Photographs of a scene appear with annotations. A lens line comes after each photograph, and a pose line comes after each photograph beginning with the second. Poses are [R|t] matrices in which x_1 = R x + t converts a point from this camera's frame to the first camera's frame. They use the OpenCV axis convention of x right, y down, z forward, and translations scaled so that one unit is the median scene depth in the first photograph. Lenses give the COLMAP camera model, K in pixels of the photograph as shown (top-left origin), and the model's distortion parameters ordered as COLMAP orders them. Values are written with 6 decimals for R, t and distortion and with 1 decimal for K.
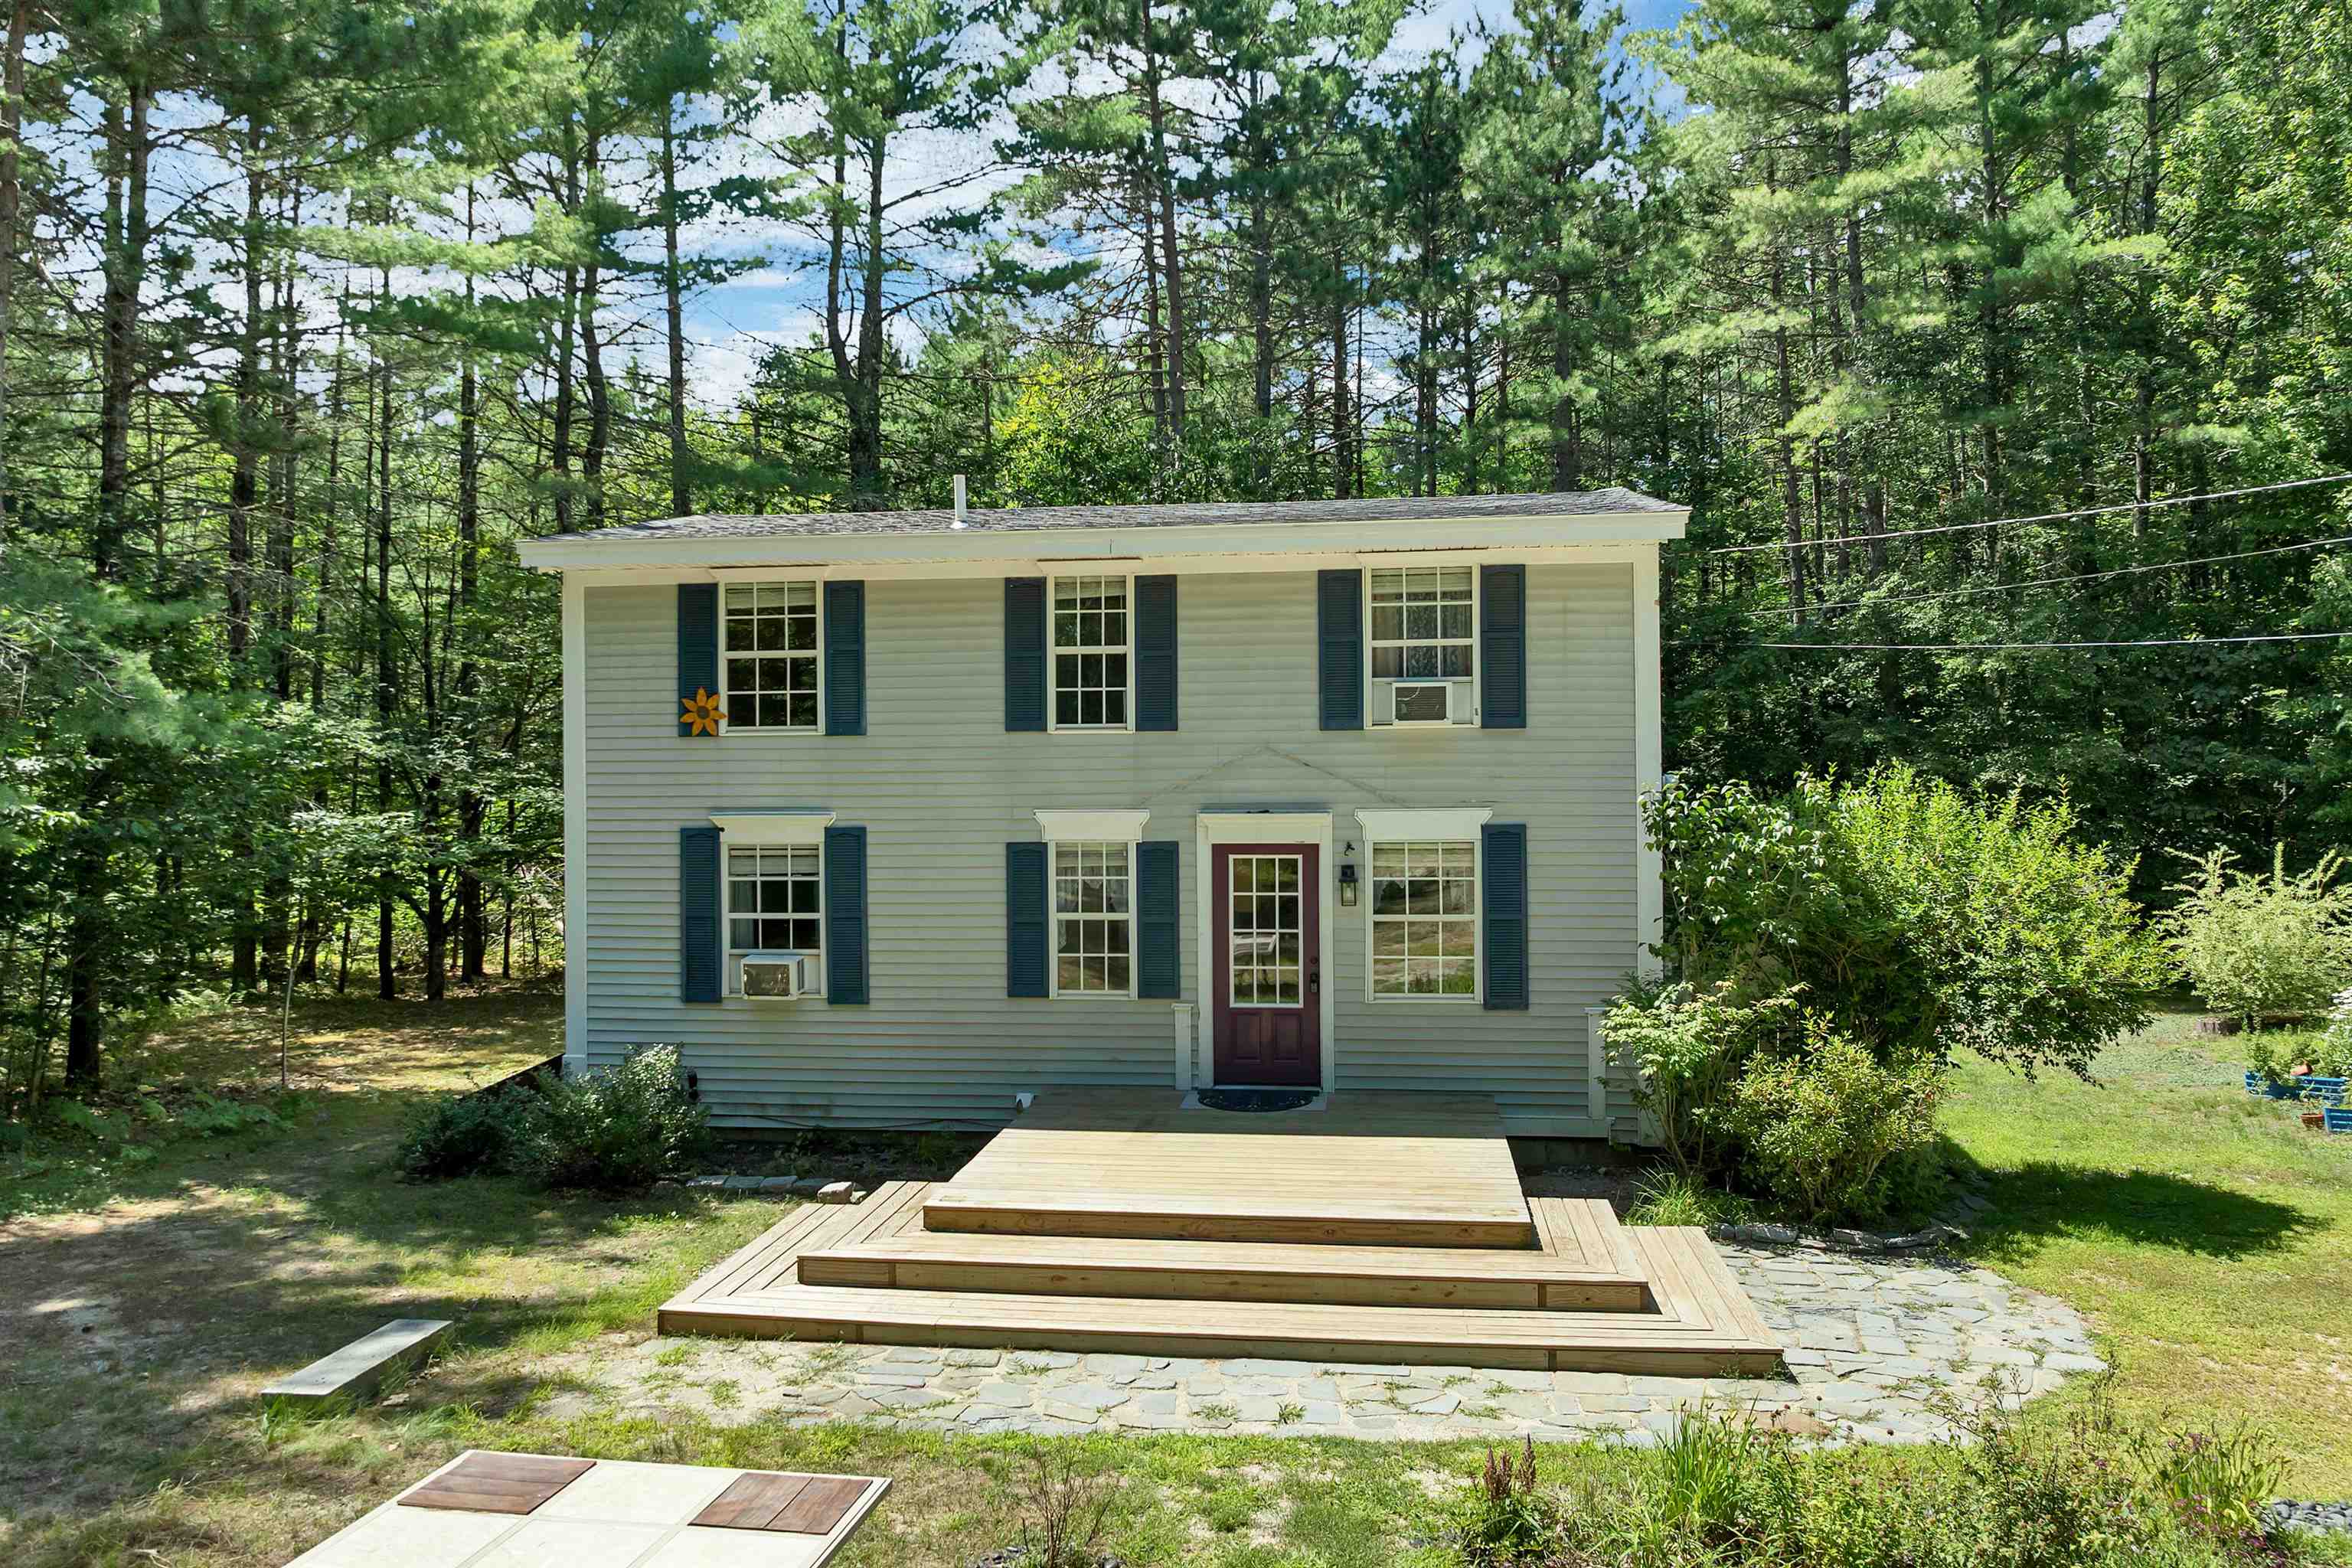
lens RADIAL K [[1711.4, 0, 1182.9], [0, 1711.4, 791.5], [0, 0, 1]] dist [-0.026000, -0.012962]
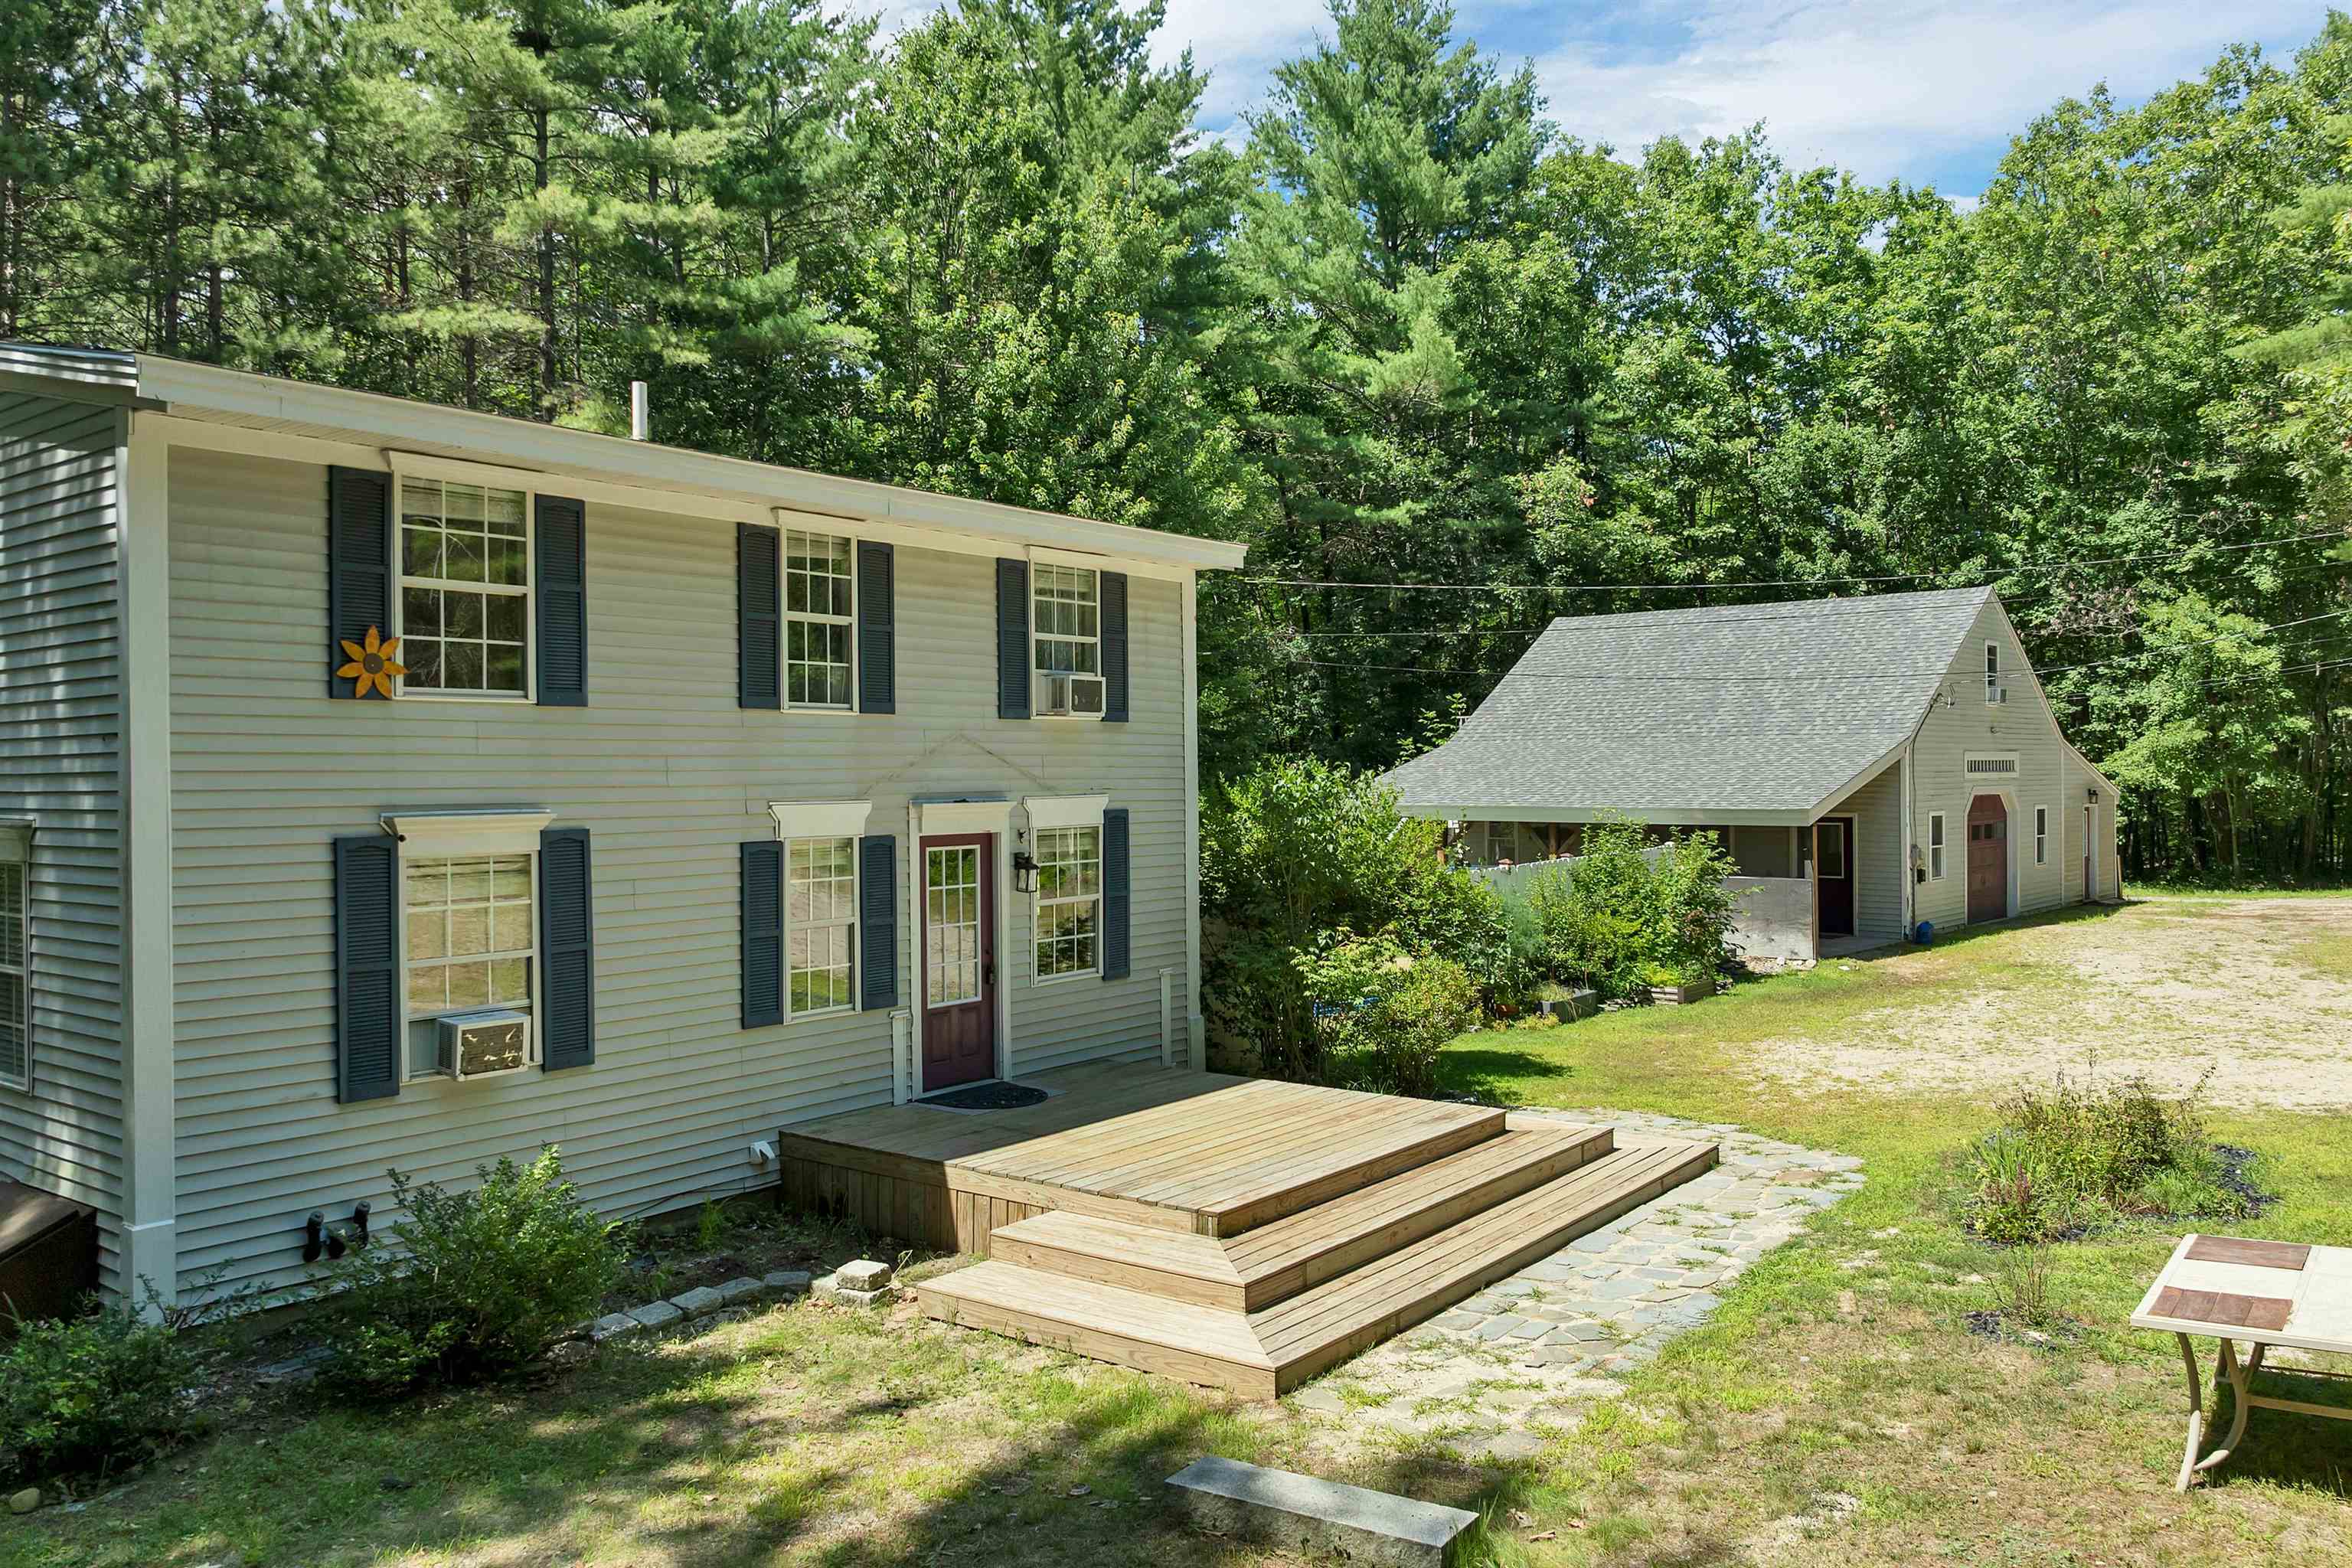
lens RADIAL K [[1711.4, 0, 1185.0], [0, 1711.4, 773.1], [0, 0, 1]] dist [-0.026000, -0.012962]
pose [[0.491119, 0.002813, 0.871088, -0.721647], [0.014690, 0.999826, -0.011511, 0.009037], [-0.870969, 0.018450, 0.490992, 0.409783]]
